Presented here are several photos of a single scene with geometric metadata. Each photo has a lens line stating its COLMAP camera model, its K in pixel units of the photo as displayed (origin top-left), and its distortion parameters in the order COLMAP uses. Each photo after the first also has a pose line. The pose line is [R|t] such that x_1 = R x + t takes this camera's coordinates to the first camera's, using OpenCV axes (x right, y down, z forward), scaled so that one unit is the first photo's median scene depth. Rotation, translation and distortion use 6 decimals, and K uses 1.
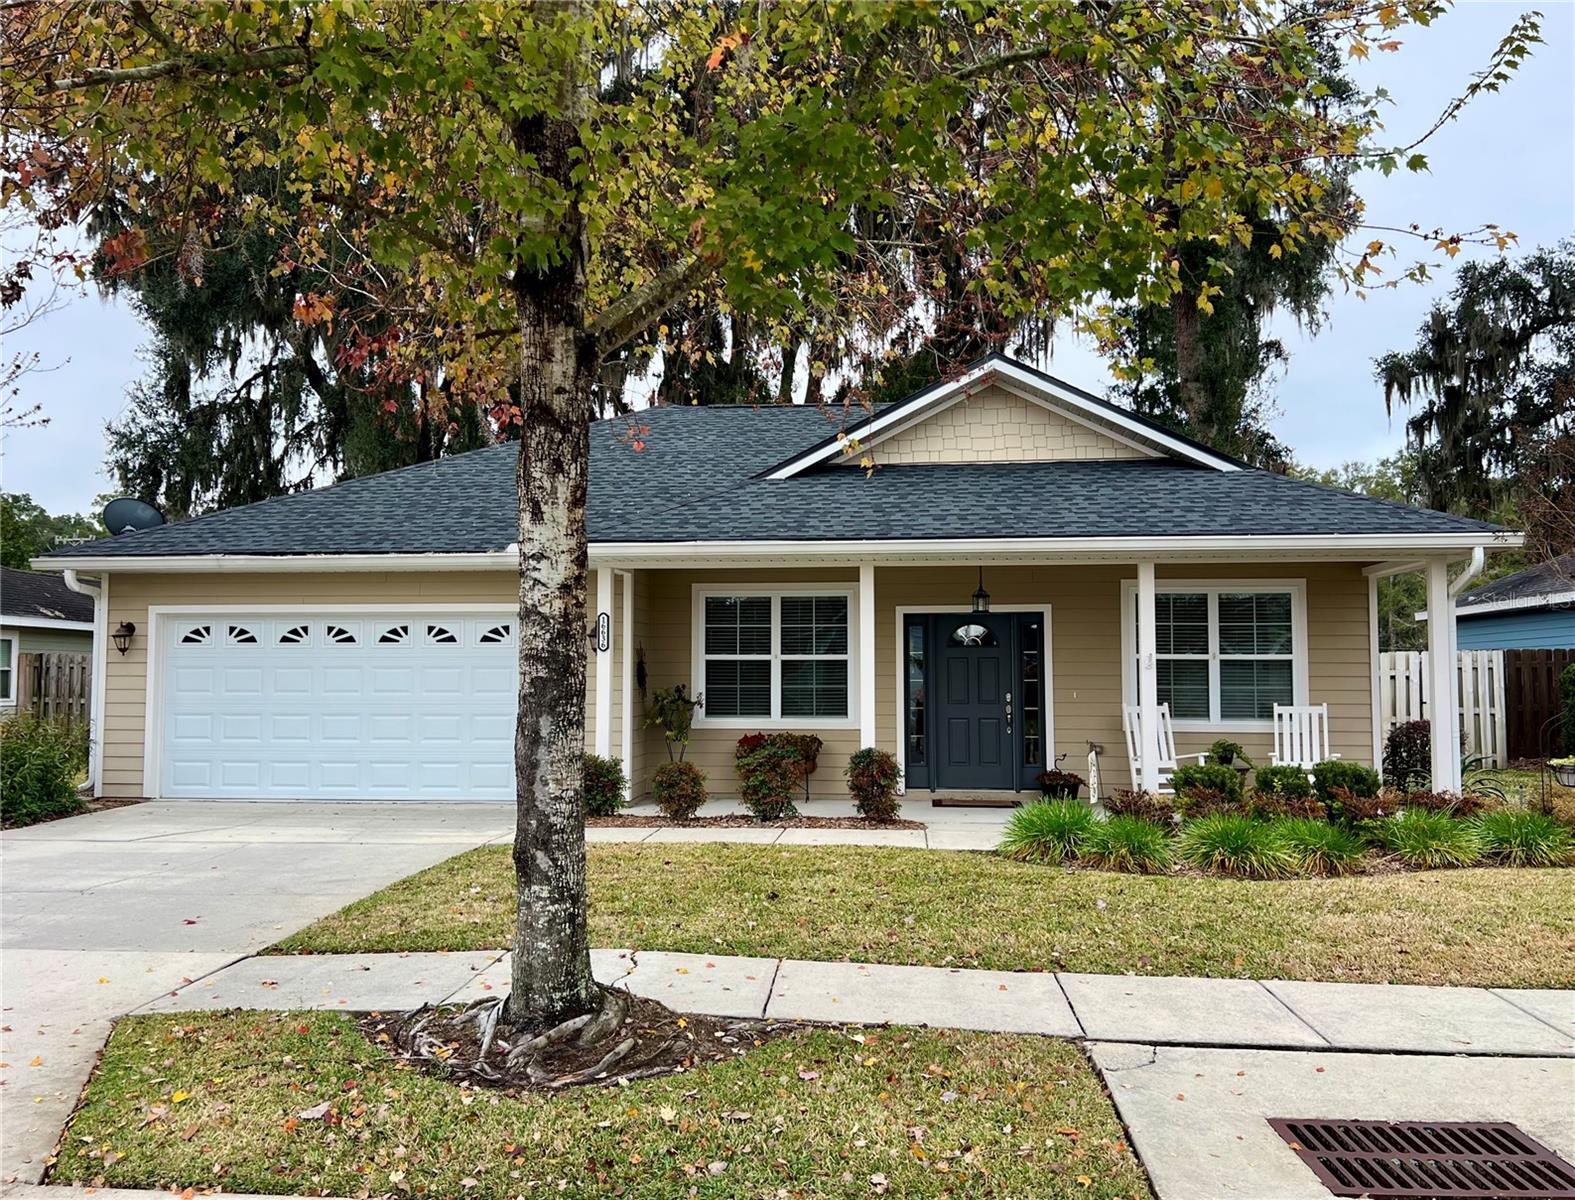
lens RADIAL K [[1230.0, 0, 781.9], [0, 1230.0, 613.0], [0, 0, 1]] dist [0.057022, -0.008197]
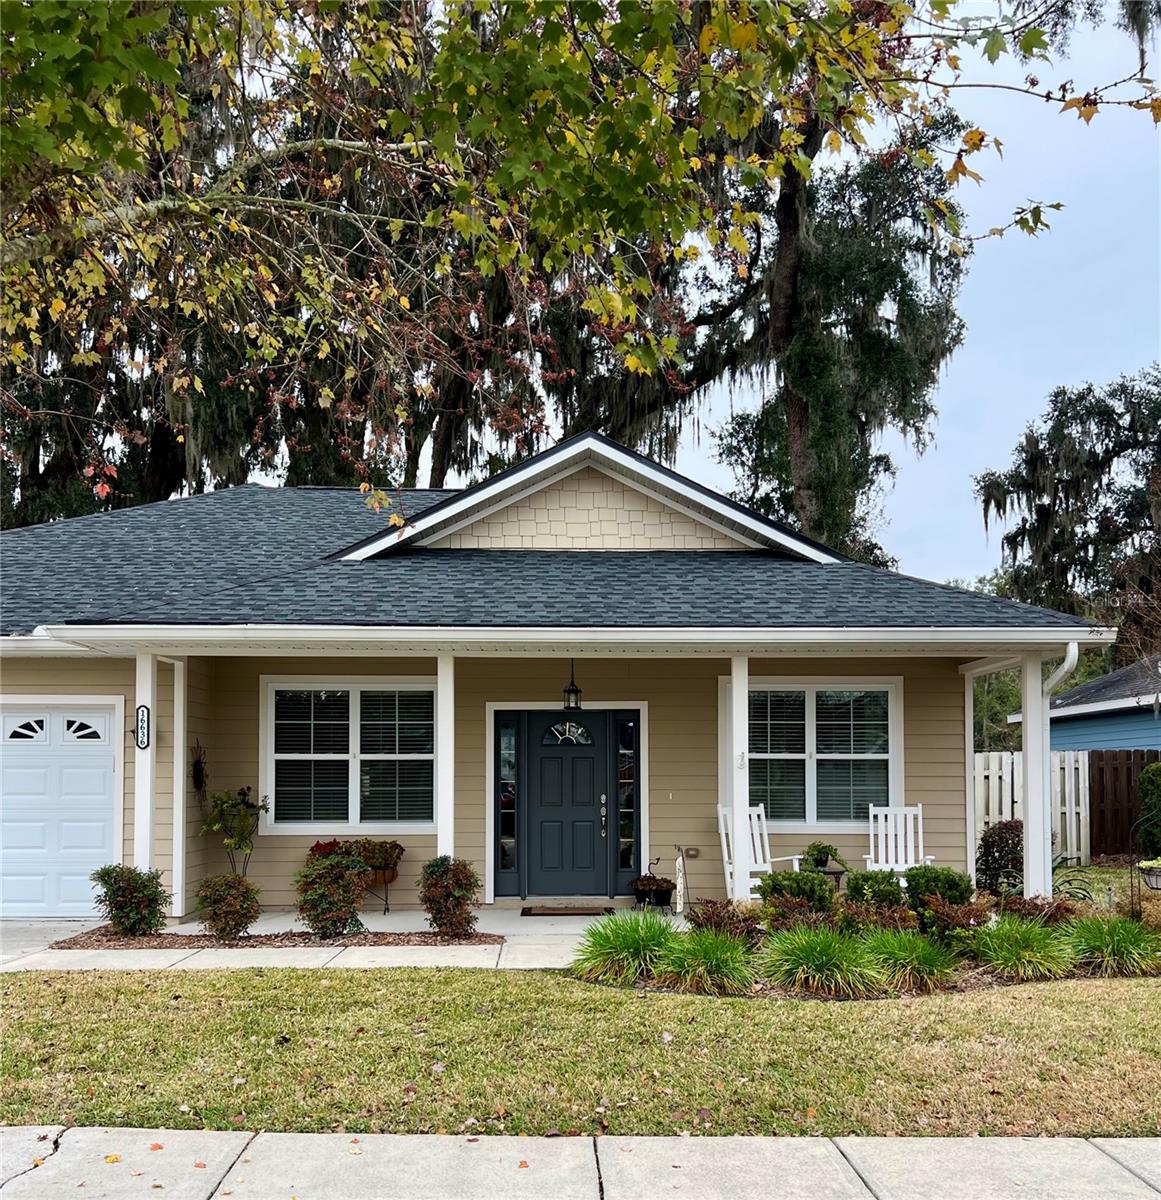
lens RADIAL K [[1184.0, 0, 570.1], [0, 1184.0, 735.4], [0, 0, 1]] dist [0.087970, 0.000000]
pose [[0.992721, 0.003742, 0.120375, 0.050164], [-0.005652, 0.999863, 0.015534, 0.005839], [-0.120300, -0.016101, 0.992607, 0.102480]]
